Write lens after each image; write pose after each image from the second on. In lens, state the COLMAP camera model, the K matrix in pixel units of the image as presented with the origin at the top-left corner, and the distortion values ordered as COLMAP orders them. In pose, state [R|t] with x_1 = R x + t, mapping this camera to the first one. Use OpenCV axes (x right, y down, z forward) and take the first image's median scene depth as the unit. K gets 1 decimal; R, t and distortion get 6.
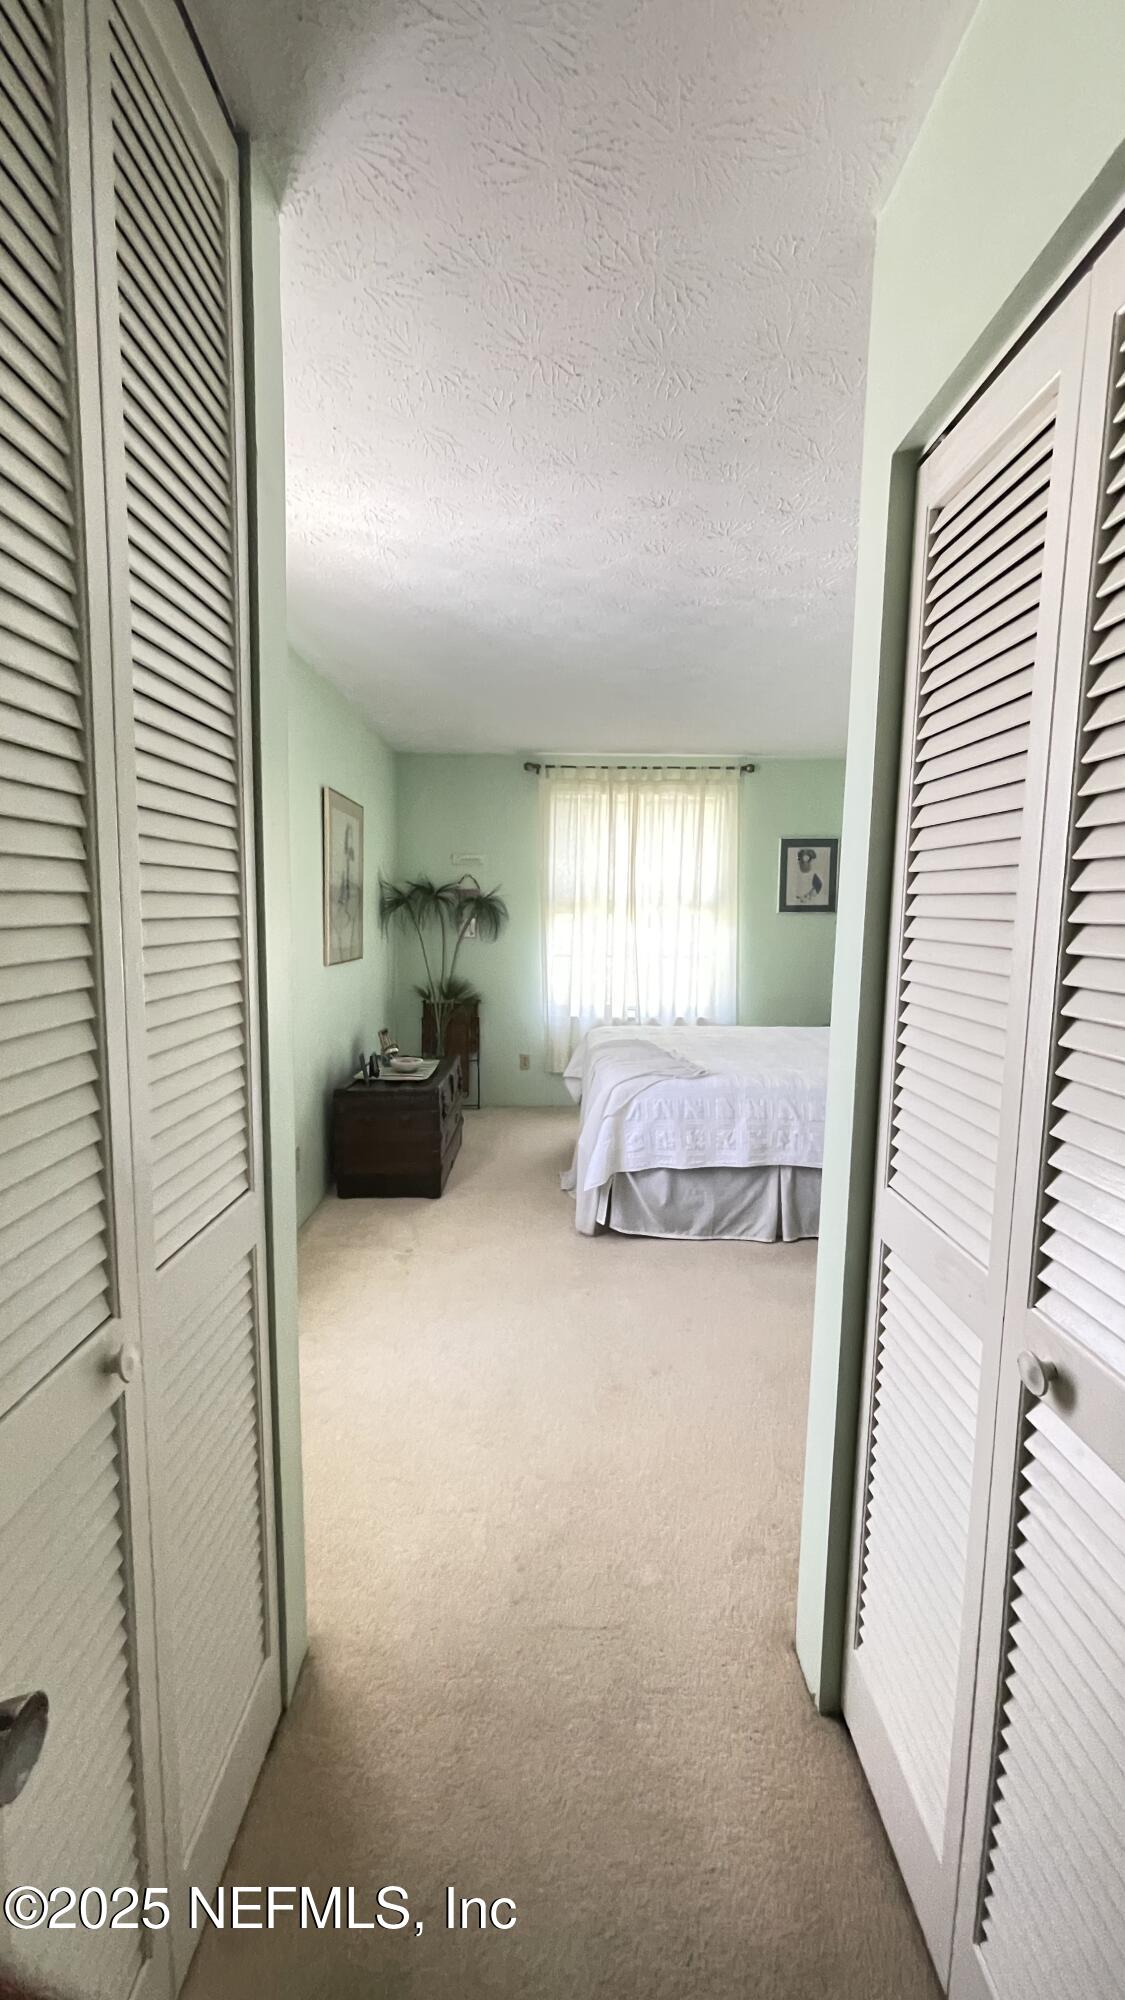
lens RADIAL K [[818.0, 0, 561.3], [0, 818.0, 1004.1], [0, 0, 1]] dist [-0.000037, -0.000042]
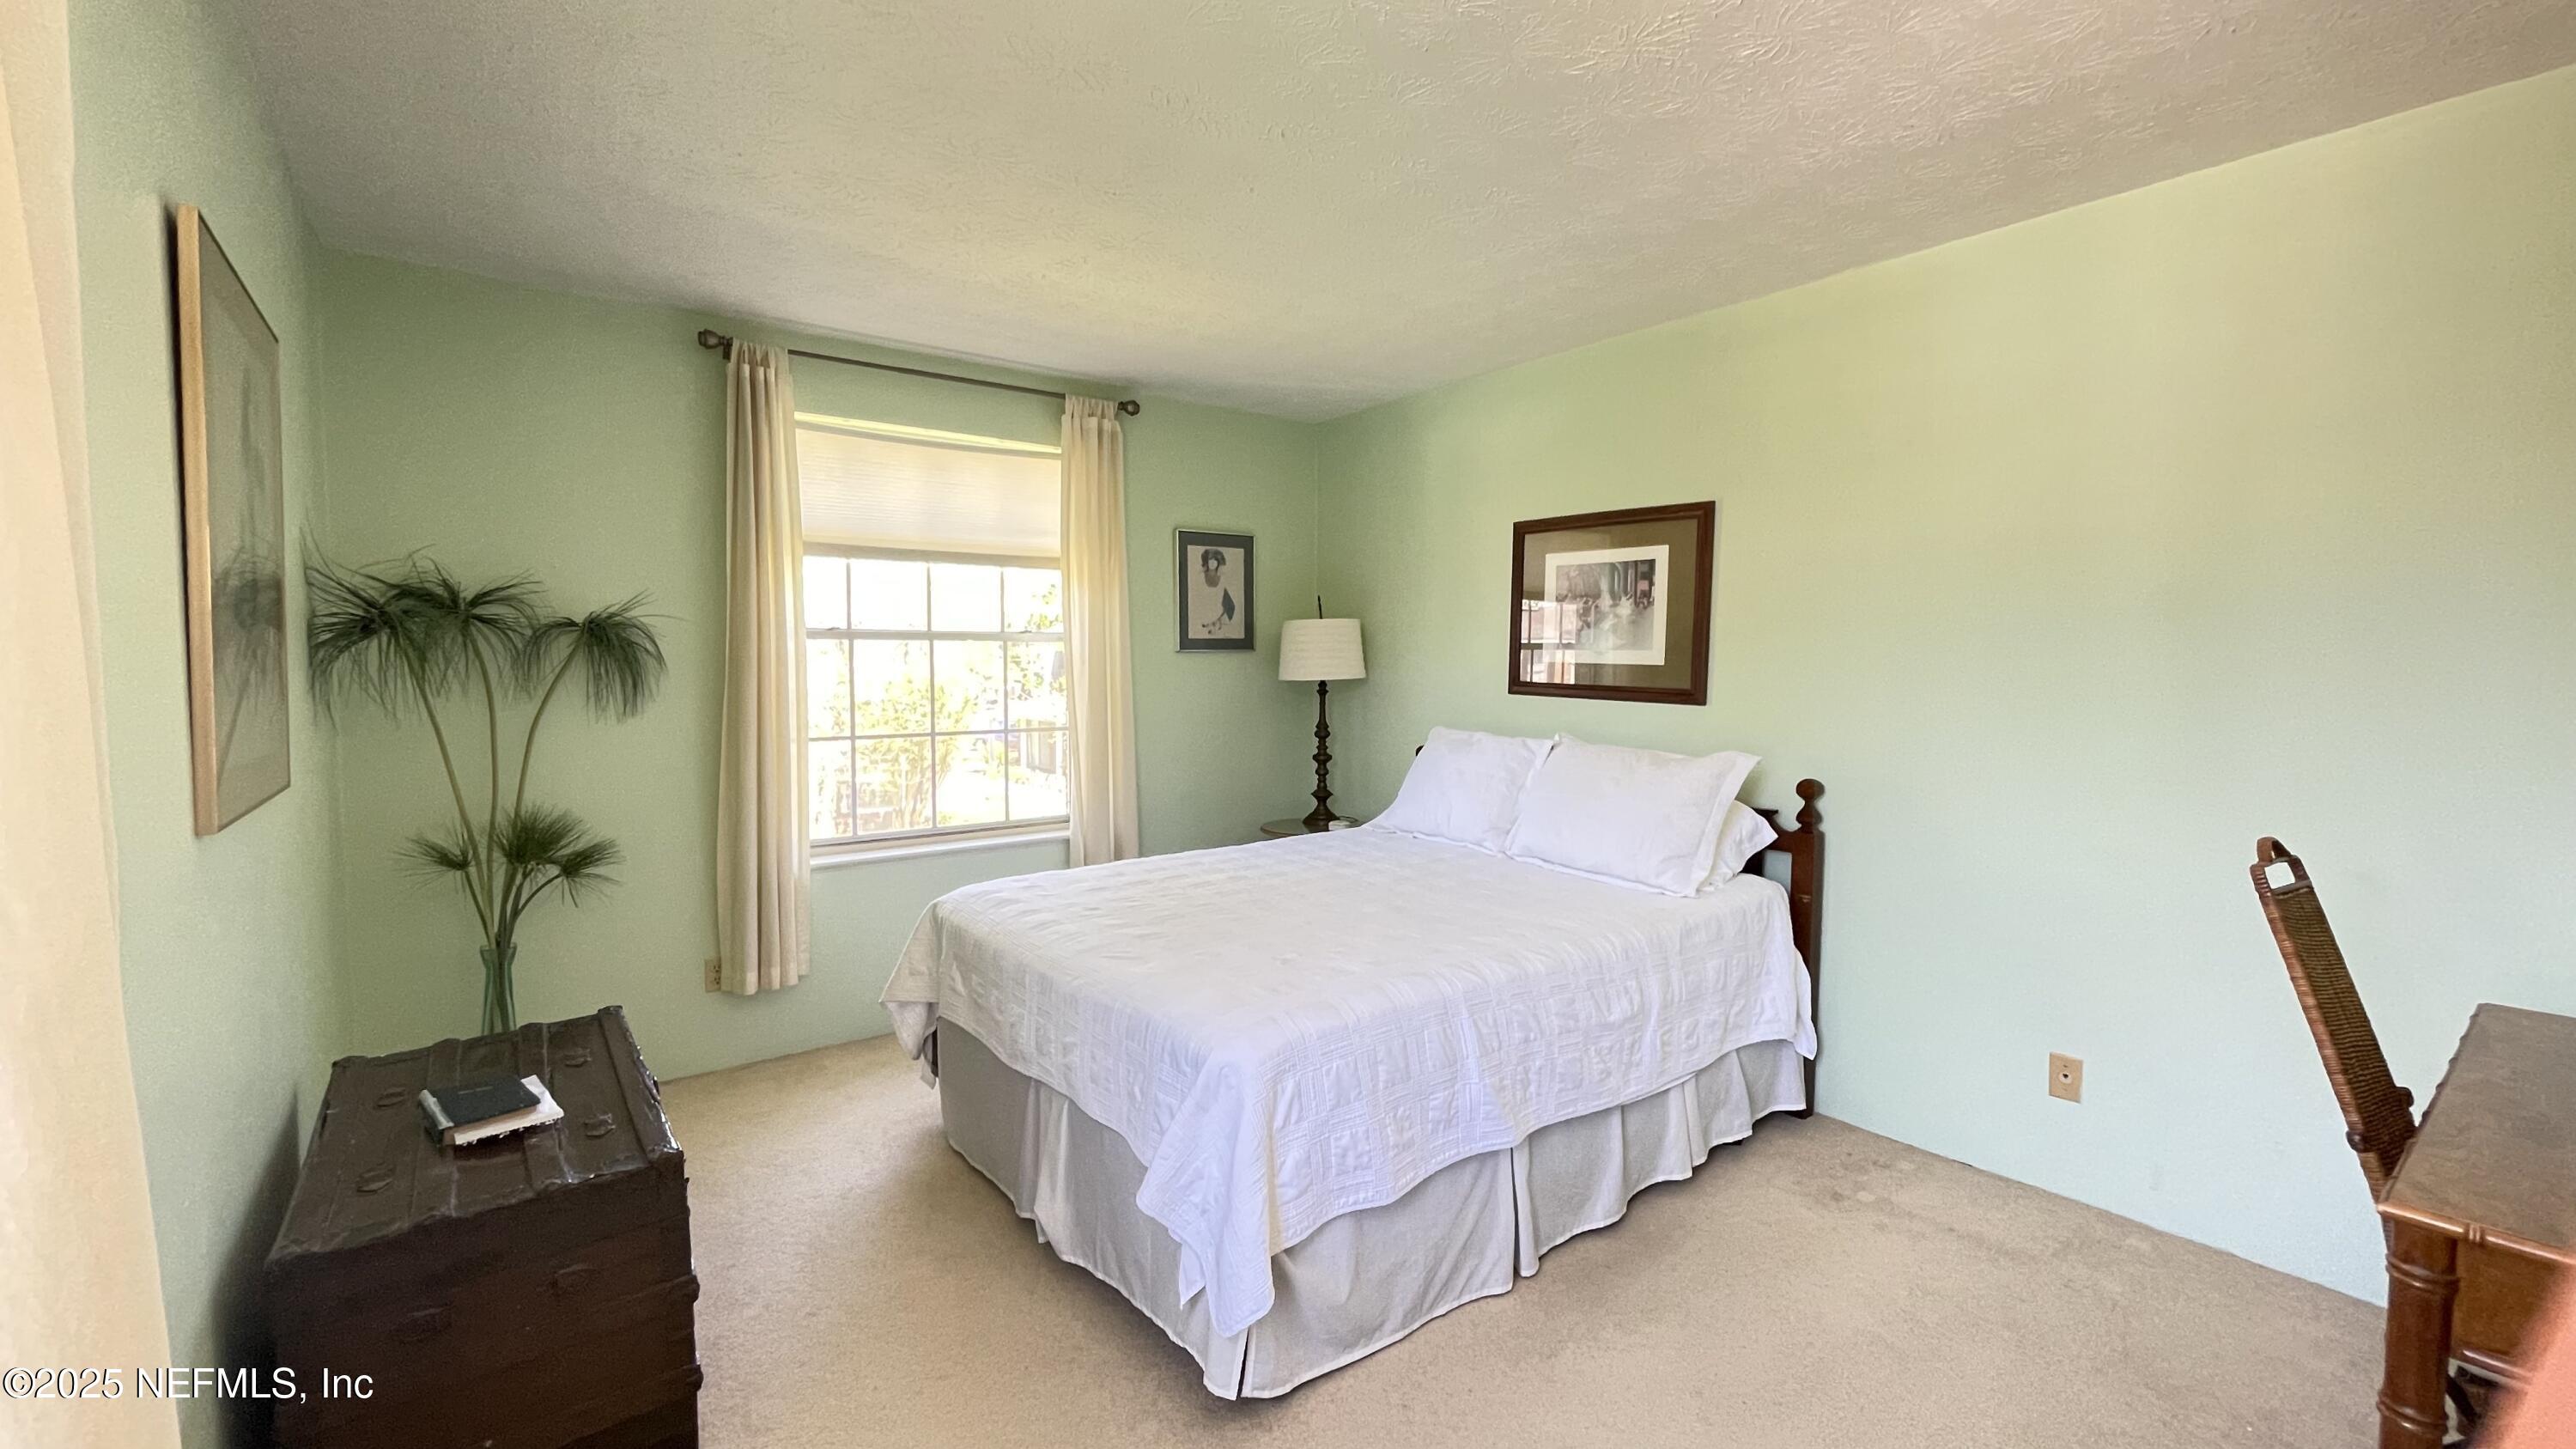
lens RADIAL K [[1053.7, 0, 1289.2], [0, 1053.7, 714.9], [0, 0, 1]] dist [-0.000037, -0.000042]
pose [[0.796568, -0.041517, 0.603121, -0.144007], [0.076337, 0.996561, -0.032220, -0.033238], [-0.599709, 0.071706, 0.796999, 0.333405]]
